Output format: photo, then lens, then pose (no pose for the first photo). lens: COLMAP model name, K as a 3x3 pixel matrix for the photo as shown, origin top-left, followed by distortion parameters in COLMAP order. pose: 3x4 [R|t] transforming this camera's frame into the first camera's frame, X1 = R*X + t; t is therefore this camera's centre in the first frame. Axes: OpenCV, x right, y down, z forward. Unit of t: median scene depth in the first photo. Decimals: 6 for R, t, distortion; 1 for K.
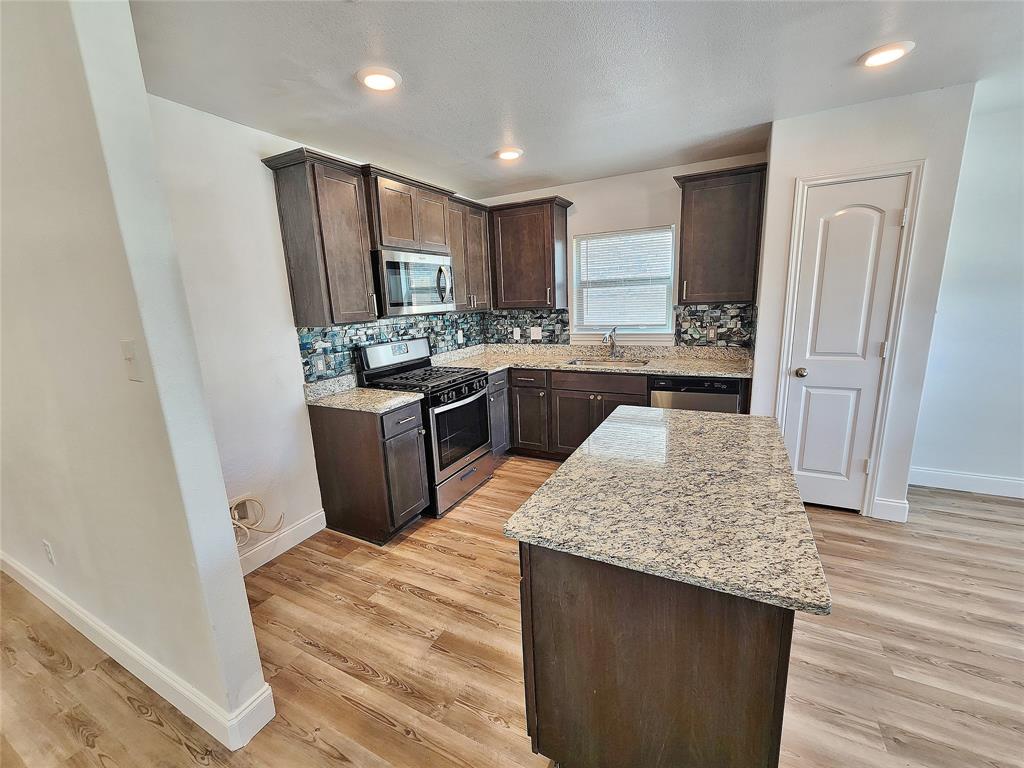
lens RADIAL K [[418.4, 0, 517.1], [0, 418.4, 384.1], [0, 0, 1]] dist [-0.003020, 0.001298]
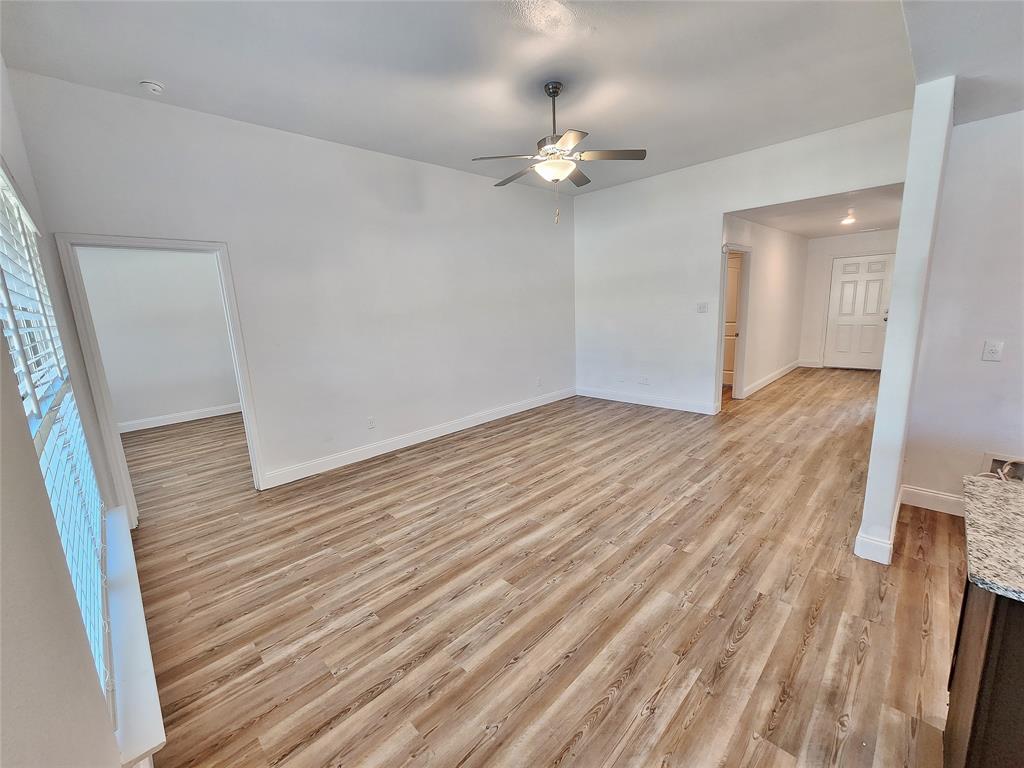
lens RADIAL K [[418.4, 0, 518.8], [0, 418.4, 385.8], [0, 0, 1]] dist [-0.003020, 0.001298]
pose [[-0.305411, 0.237149, -0.922217, 0.491658], [-0.141537, 0.946427, 0.290247, -0.028248], [0.941643, 0.219173, -0.255484, 0.000019]]
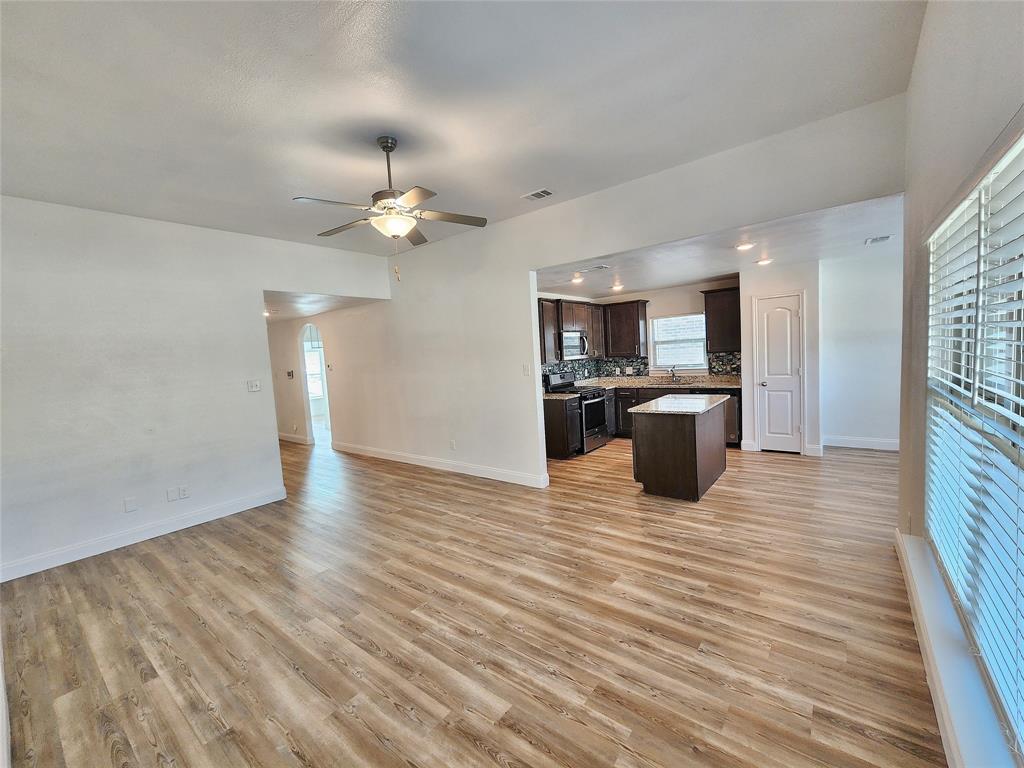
lens RADIAL K [[418.4, 0, 513.9], [0, 418.4, 388.4], [0, 0, 1]] dist [-0.003020, 0.001298]
pose [[0.979742, -0.003231, -0.200235, -0.098471], [-0.019423, 0.993623, -0.111072, 0.201516], [0.199317, 0.112711, 0.973431, -1.023165]]
